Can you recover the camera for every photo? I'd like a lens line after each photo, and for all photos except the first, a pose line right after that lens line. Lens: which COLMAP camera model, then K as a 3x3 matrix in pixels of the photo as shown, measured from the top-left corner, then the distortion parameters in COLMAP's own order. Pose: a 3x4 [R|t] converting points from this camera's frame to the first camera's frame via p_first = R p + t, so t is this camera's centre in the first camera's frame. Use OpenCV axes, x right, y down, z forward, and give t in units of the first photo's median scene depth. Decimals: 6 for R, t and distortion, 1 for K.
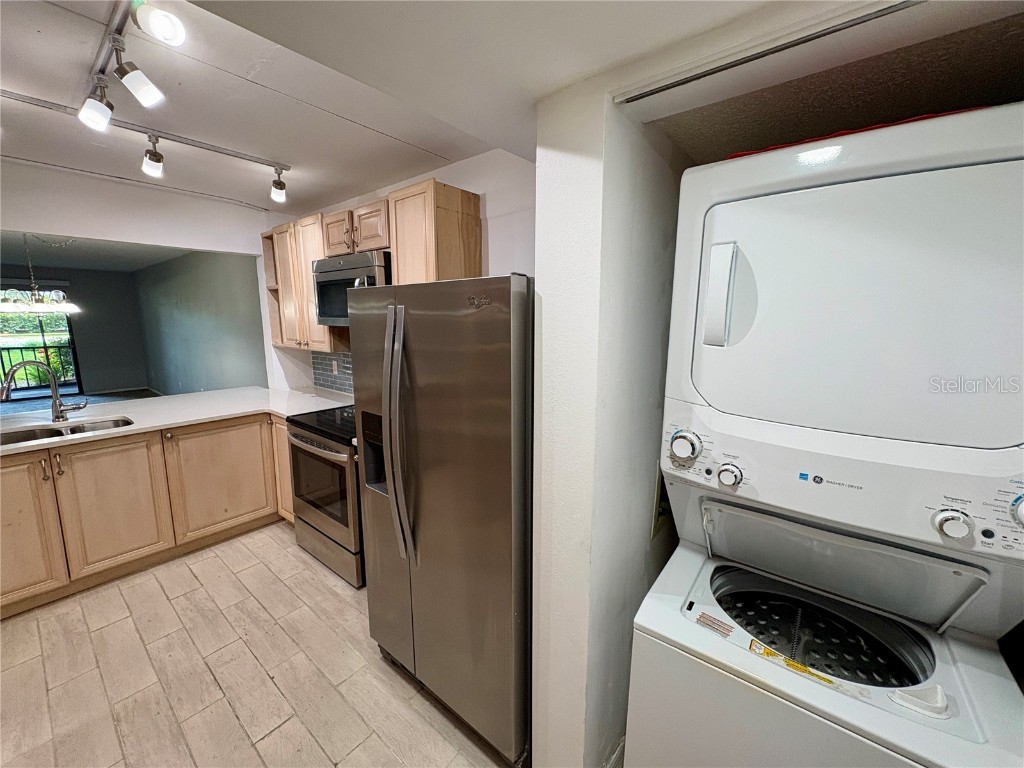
lens RADIAL K [[407.2, 0, 511.5], [0, 407.2, 382.9], [0, 0, 1]] dist [0.000141, 0.000447]
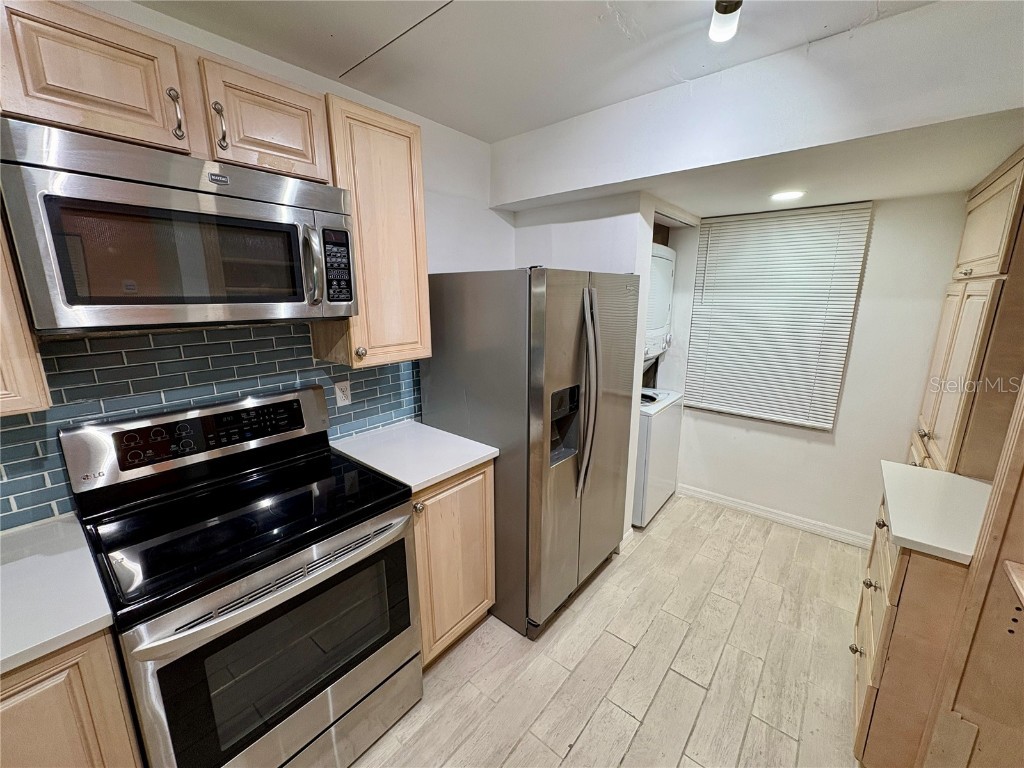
lens RADIAL K [[407.2, 0, 511.5], [0, 407.2, 382.9], [0, 0, 1]] dist [0.000141, 0.000447]
pose [[0.012674, -0.214519, 0.976638, -0.574669], [0.165878, 0.963634, 0.209510, -0.077270], [-0.986065, 0.159347, 0.047797, 0.450867]]
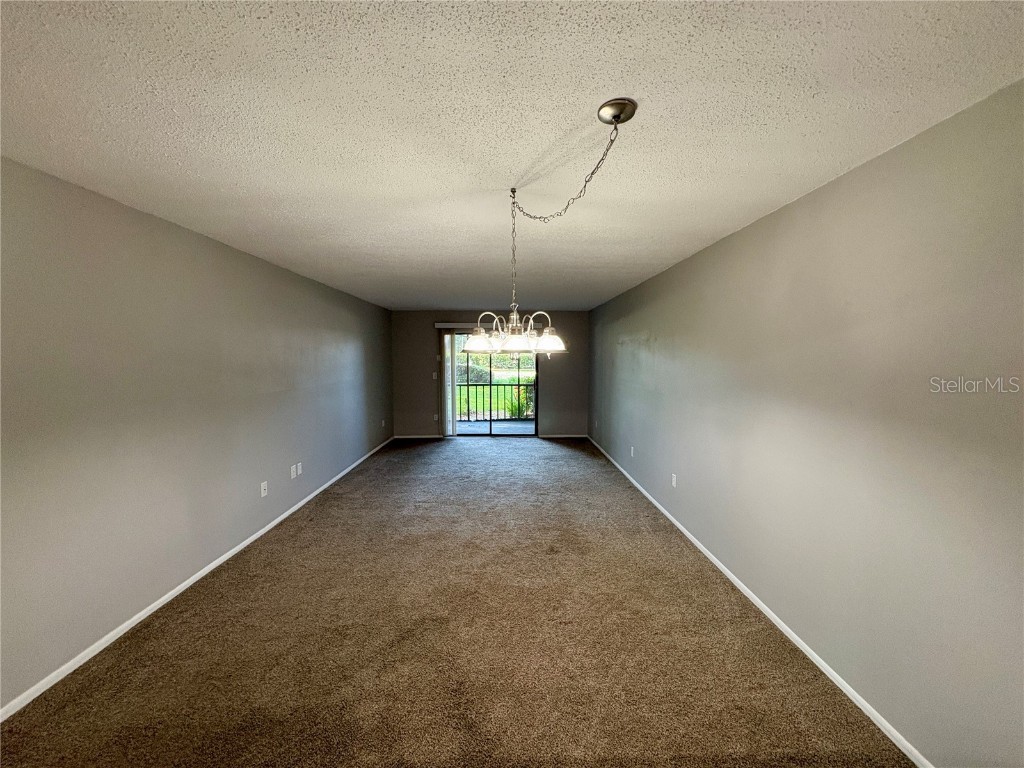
lens RADIAL K [[407.2, 0, 511.5], [0, 407.2, 382.9], [0, 0, 1]] dist [0.000141, 0.000447]
pose [[0.641738, 0.052129, -0.765150, -0.734857], [-0.129525, 0.990722, -0.041137, -0.107821], [0.755907, 0.125505, 0.642536, 0.647316]]
